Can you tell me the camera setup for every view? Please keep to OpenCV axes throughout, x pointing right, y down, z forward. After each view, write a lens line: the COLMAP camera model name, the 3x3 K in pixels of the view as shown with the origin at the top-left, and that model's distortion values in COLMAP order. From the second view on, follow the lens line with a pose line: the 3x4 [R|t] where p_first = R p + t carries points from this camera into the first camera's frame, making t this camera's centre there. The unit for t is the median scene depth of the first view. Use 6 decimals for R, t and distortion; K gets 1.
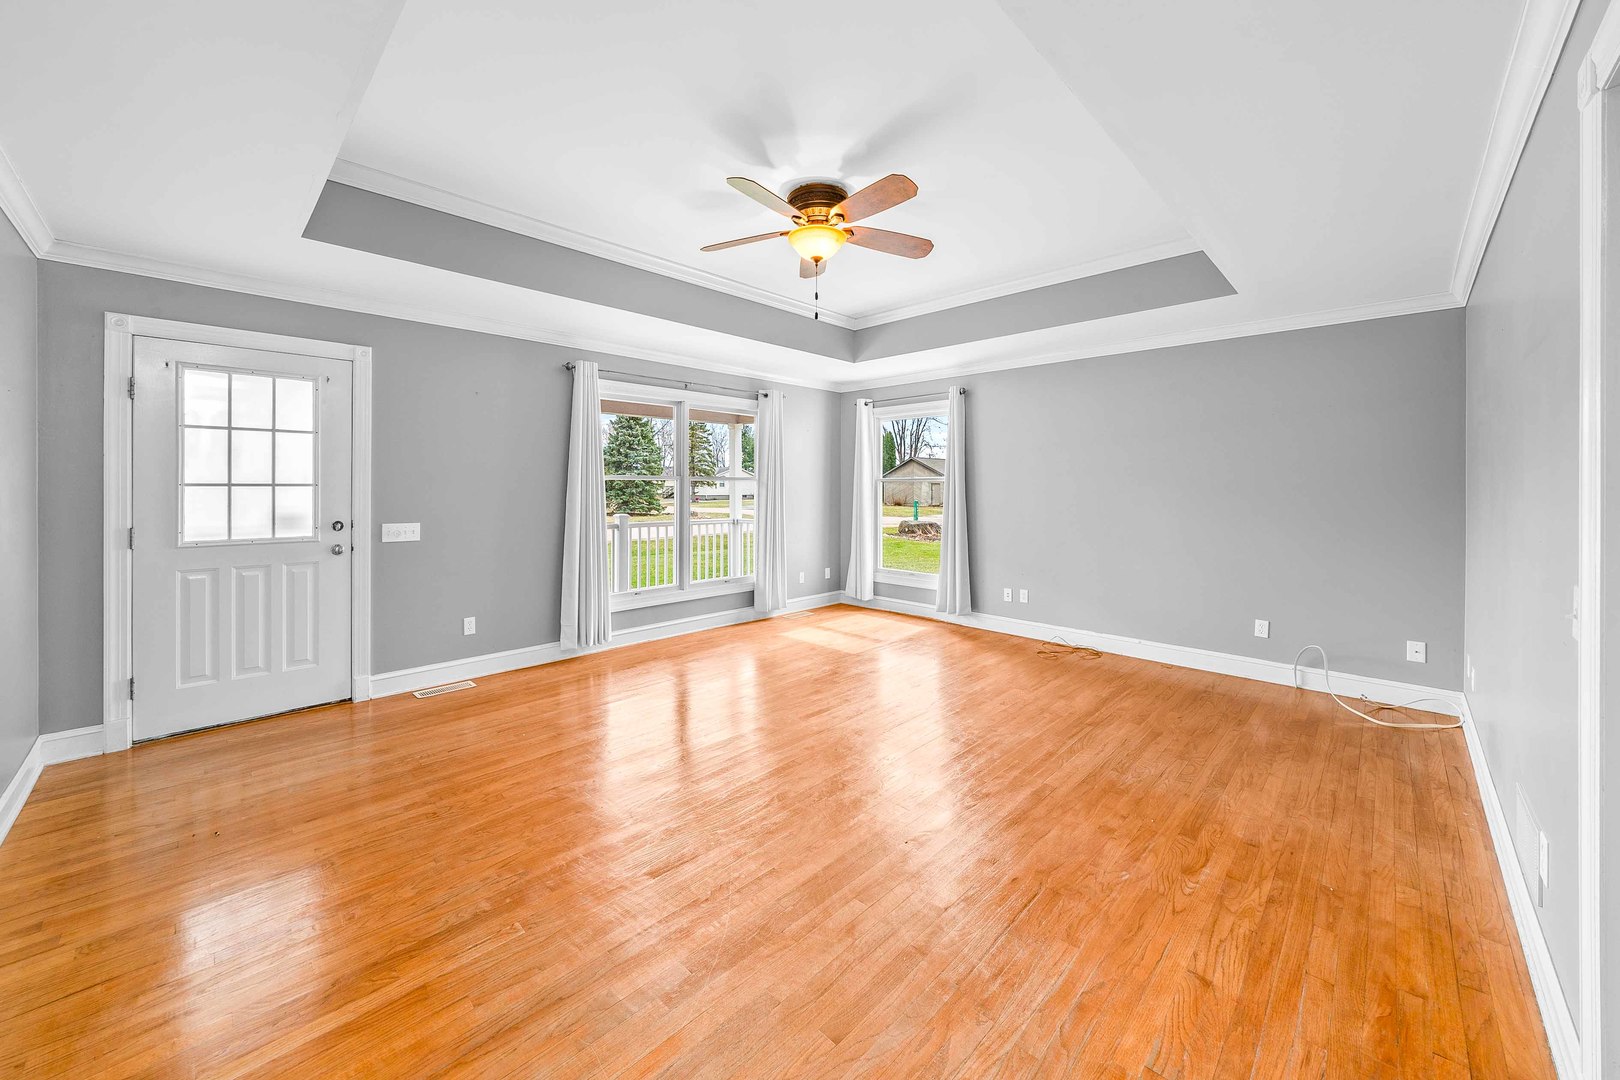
lens RADIAL K [[602.9, 0, 757.0], [0, 602.9, 484.6], [0, 0, 1]] dist [-0.009203, -0.000284]
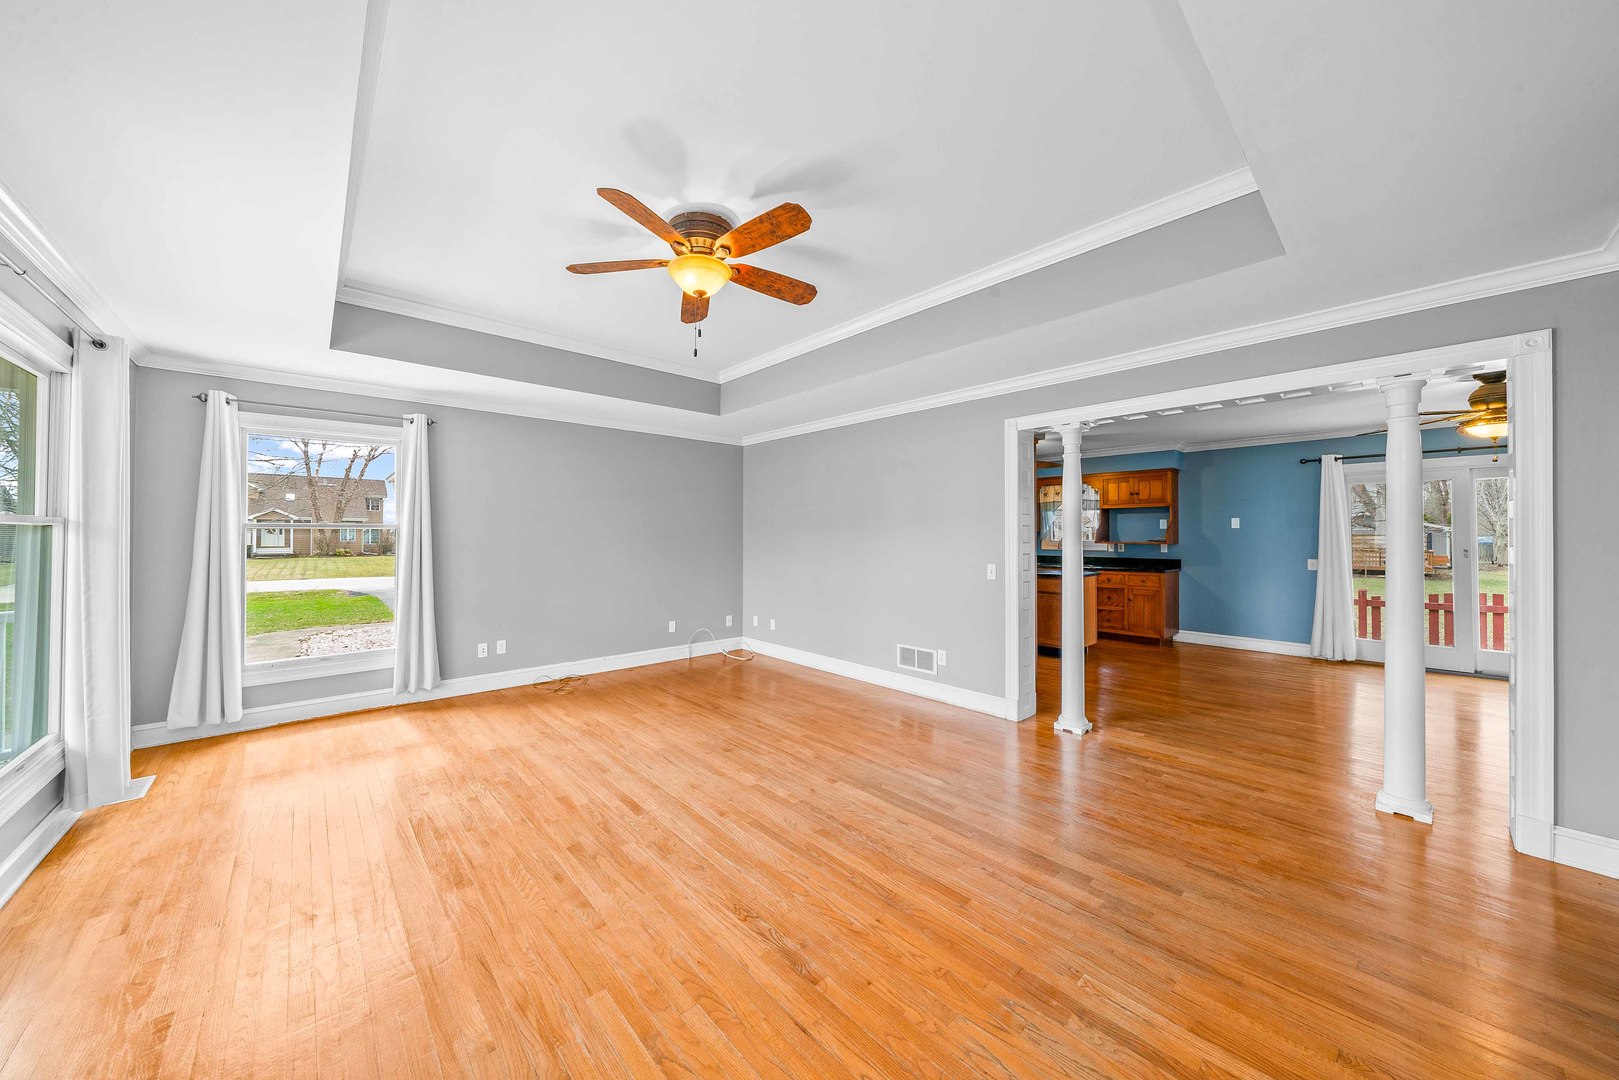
lens RADIAL K [[552.5, 0, 809.4], [0, 552.5, 526.8], [0, 0, 1]] dist [-0.006403, 0.000012]
pose [[0.011068, 0.010815, 0.999880, -0.743111], [-0.002306, 0.999939, -0.010790, -0.002635], [-0.999936, -0.002186, 0.011092, 0.810406]]
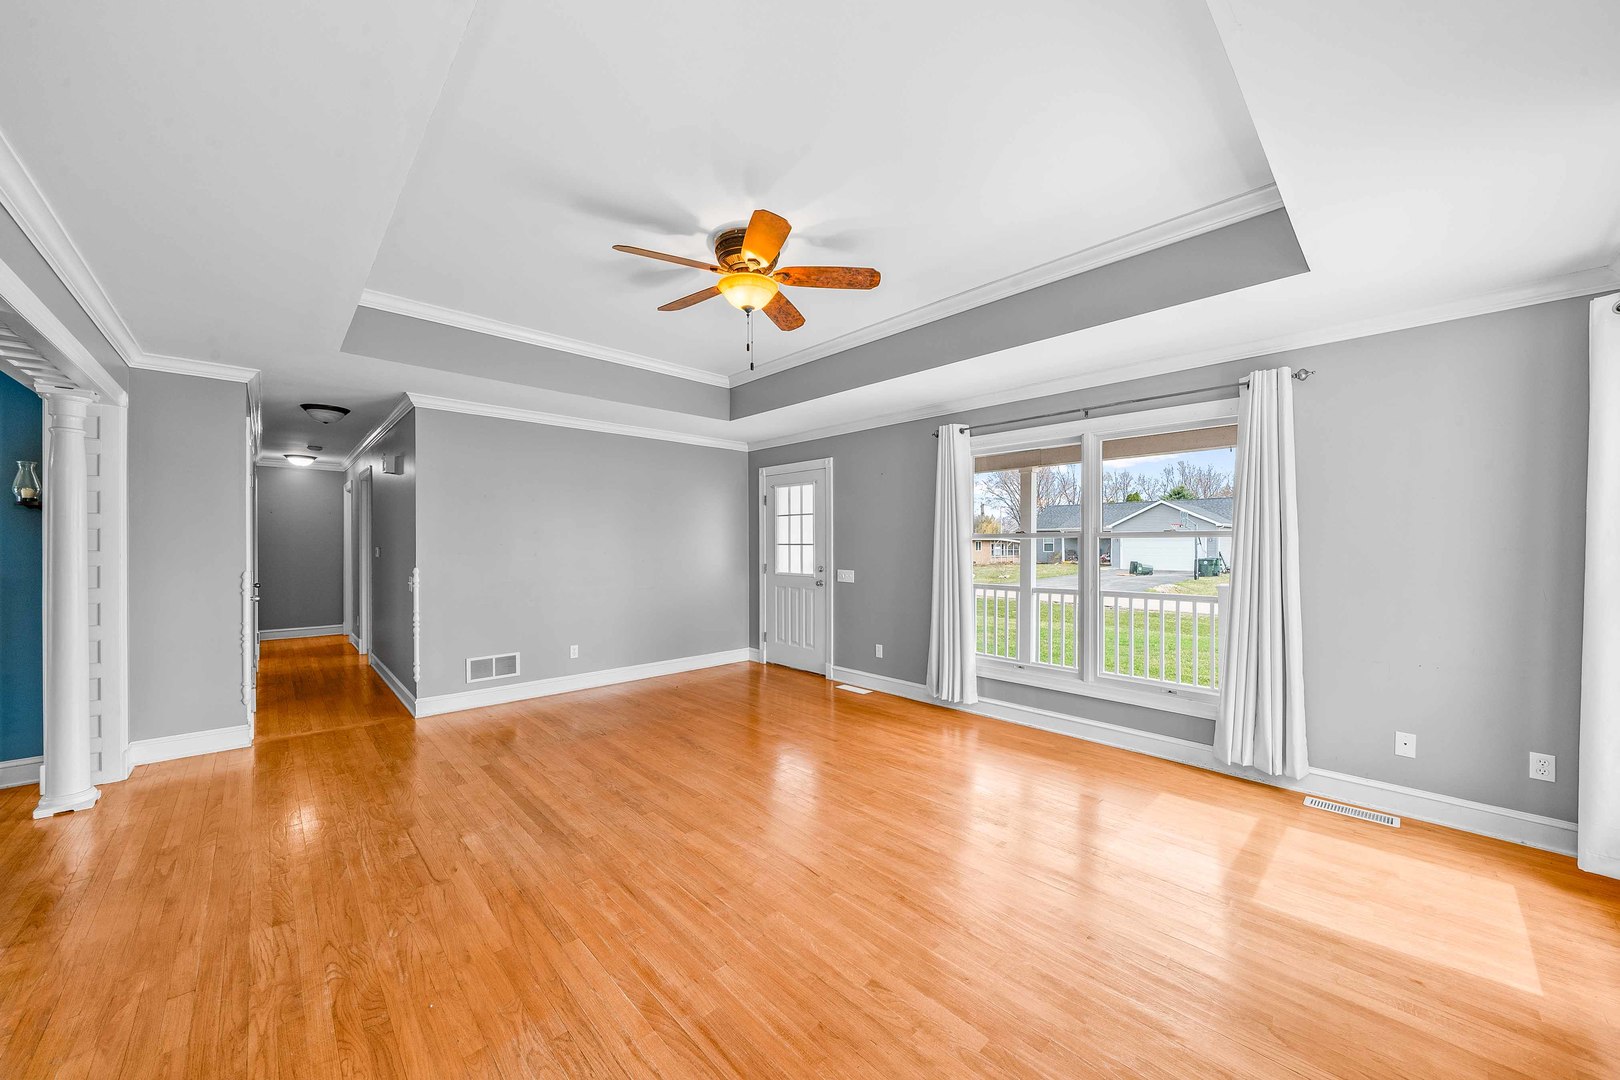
lens RADIAL K [[575.6, 0, 811.3], [0, 575.6, 544.9], [0, 0, 1]] dist [-0.006844, 0.000221]
pose [[0.009773, -0.001042, -0.999952, 1.006659], [0.001852, 0.999998, -0.001024, 0.004441], [0.999951, -0.001842, 0.009775, 1.078944]]
